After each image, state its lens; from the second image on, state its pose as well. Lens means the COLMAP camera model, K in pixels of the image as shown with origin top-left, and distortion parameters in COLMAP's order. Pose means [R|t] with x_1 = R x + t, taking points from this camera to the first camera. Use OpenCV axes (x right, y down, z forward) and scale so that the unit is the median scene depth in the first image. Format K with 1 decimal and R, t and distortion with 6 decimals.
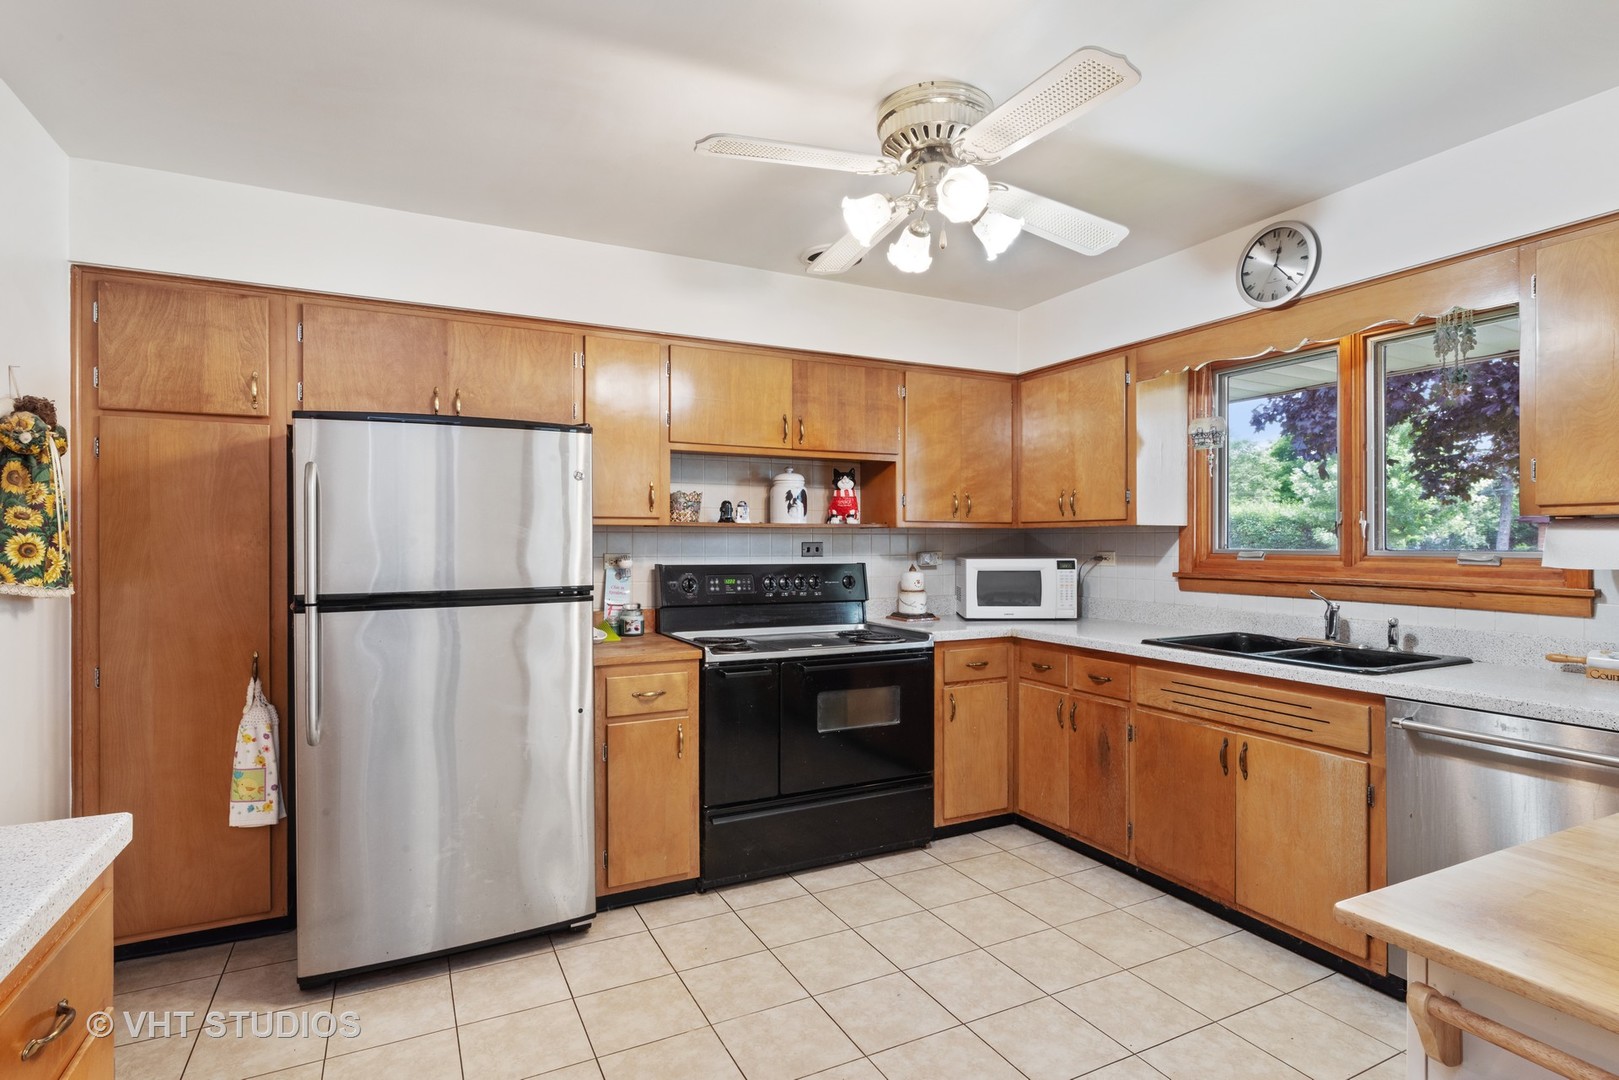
lens RADIAL K [[821.6, 0, 810.3], [0, 821.6, 537.3], [0, 0, 1]] dist [-0.000839, 0.001666]
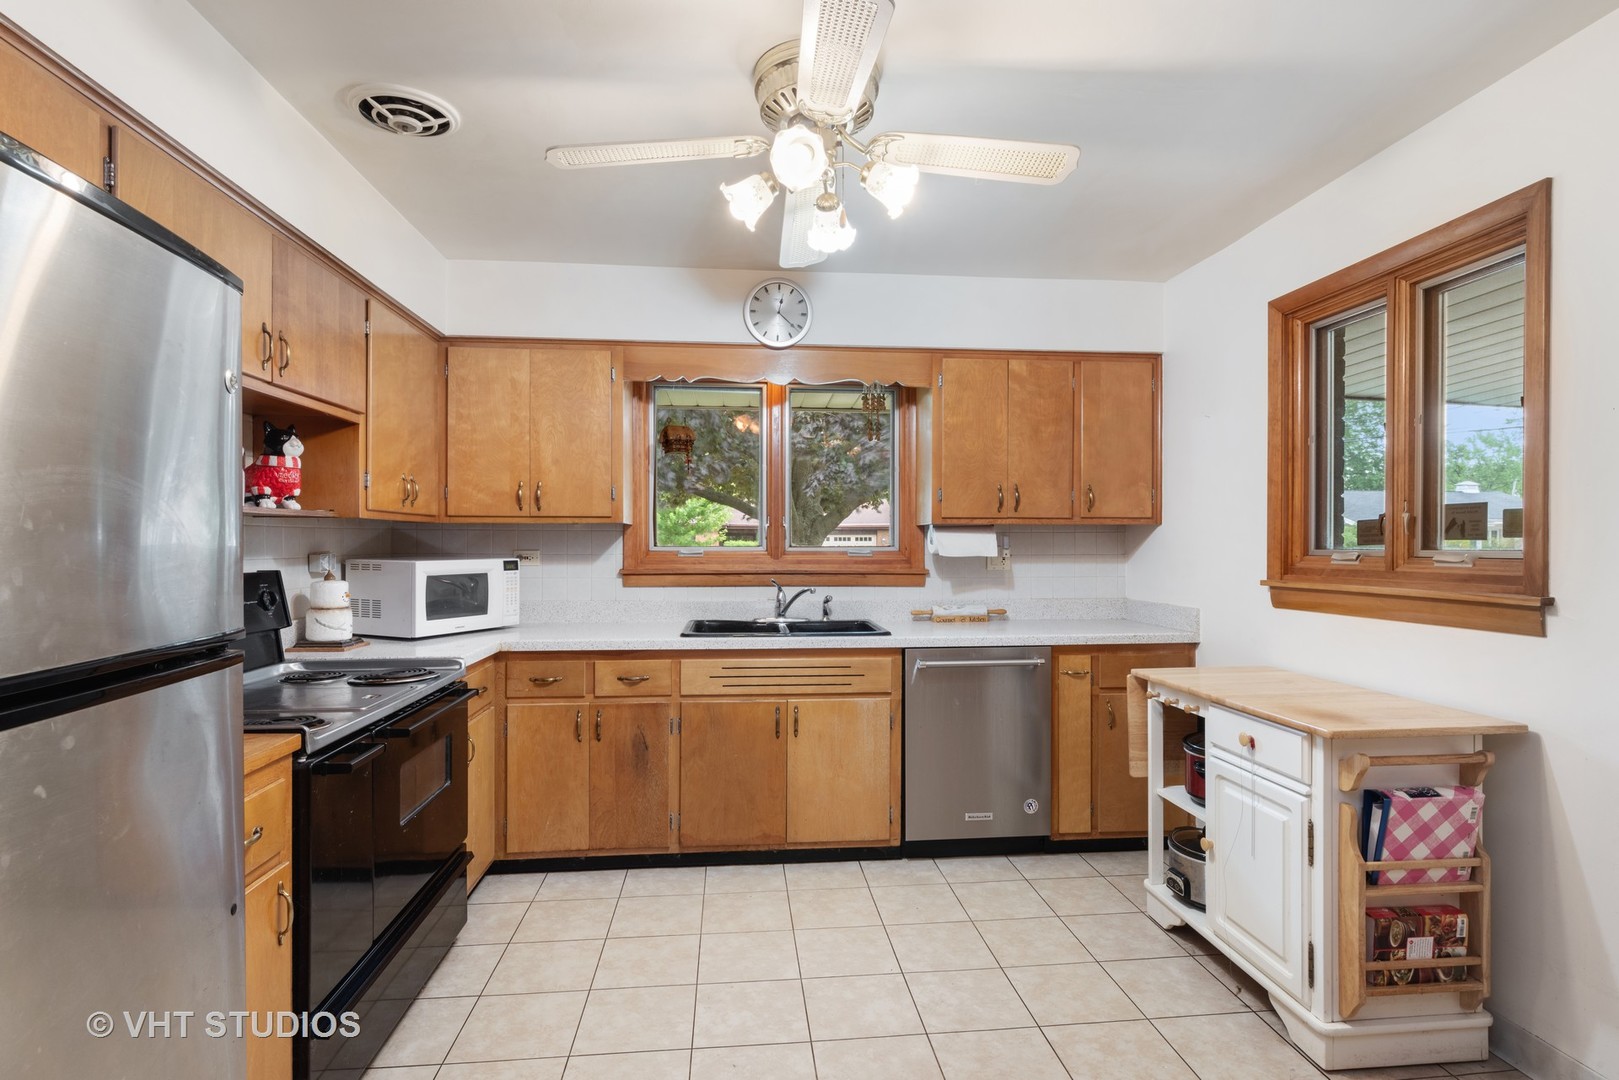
lens RADIAL K [[821.6, 0, 813.8], [0, 821.6, 544.8], [0, 0, 1]] dist [-0.000839, 0.001666]
pose [[0.355080, -0.001324, 0.934835, -0.479571], [-0.006575, 0.999971, 0.003914, 0.006774], [-0.934813, -0.007536, 0.355061, 0.450051]]
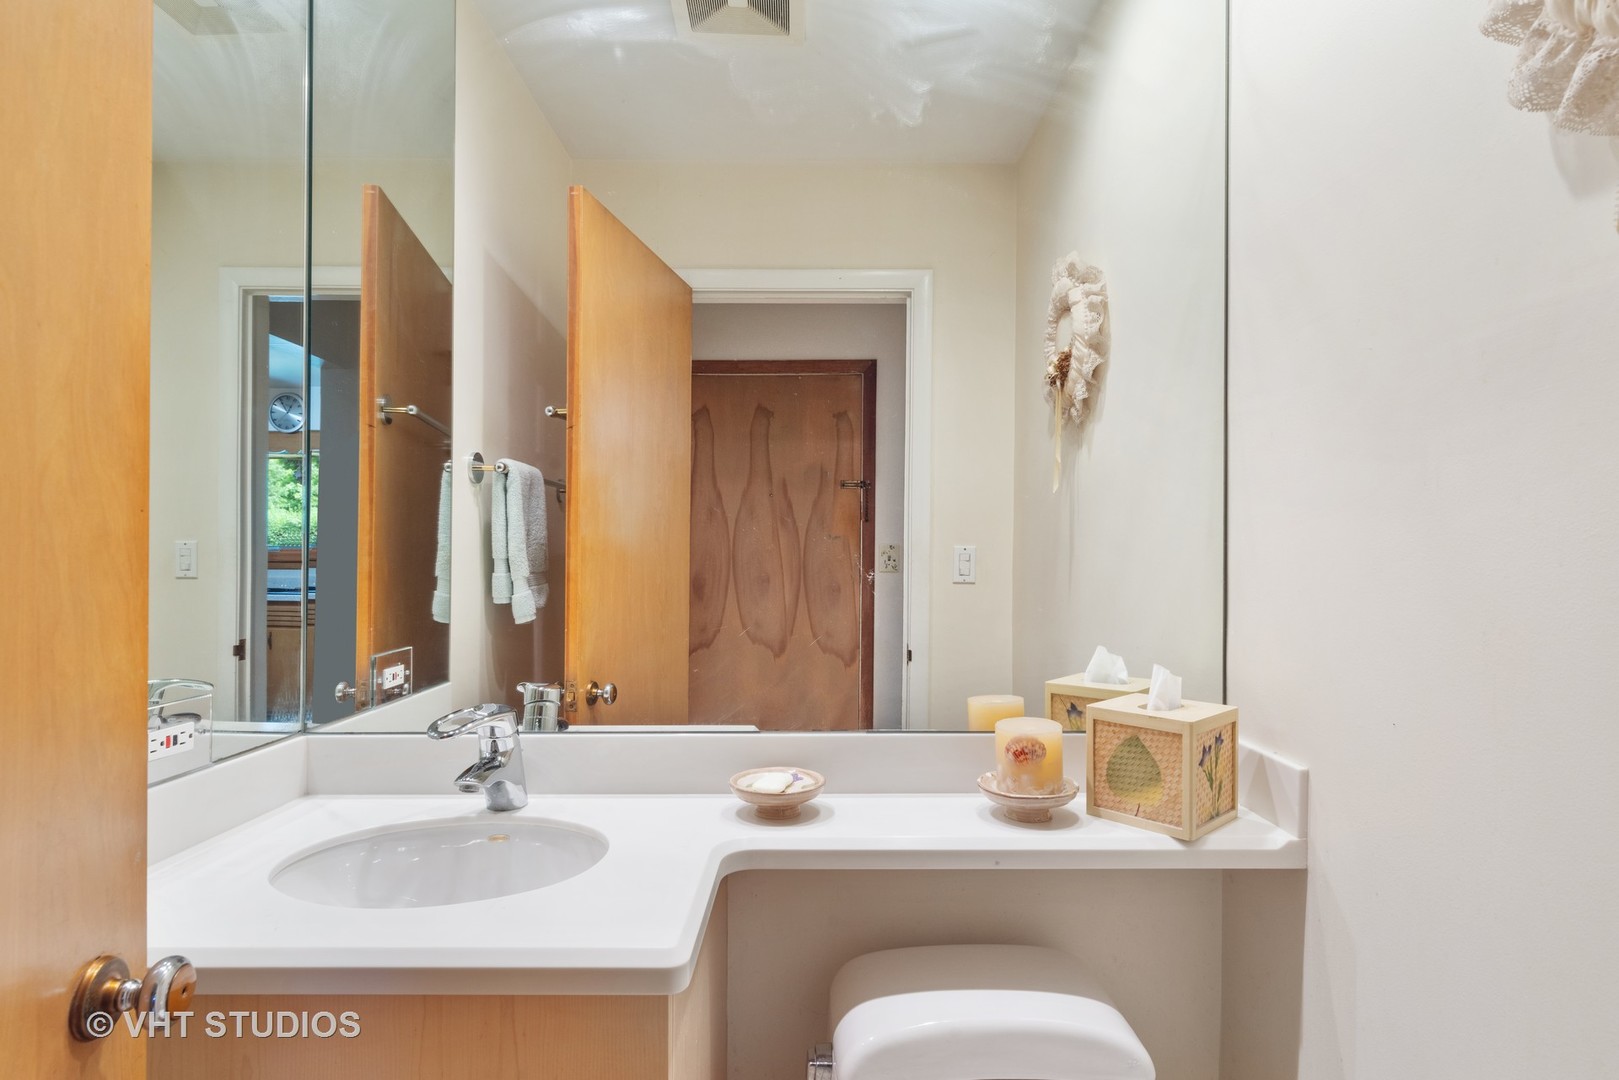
lens RADIAL K [[821.6, 0, 811.4], [0, 821.6, 539.5], [0, 0, 1]] dist [-0.000839, 0.001666]
pose [[0.462709, 0.005459, 0.886493, -0.594907], [-0.008107, 0.999965, -0.001926, -0.003005], [-0.886473, -0.006296, 0.462737, -1.026098]]
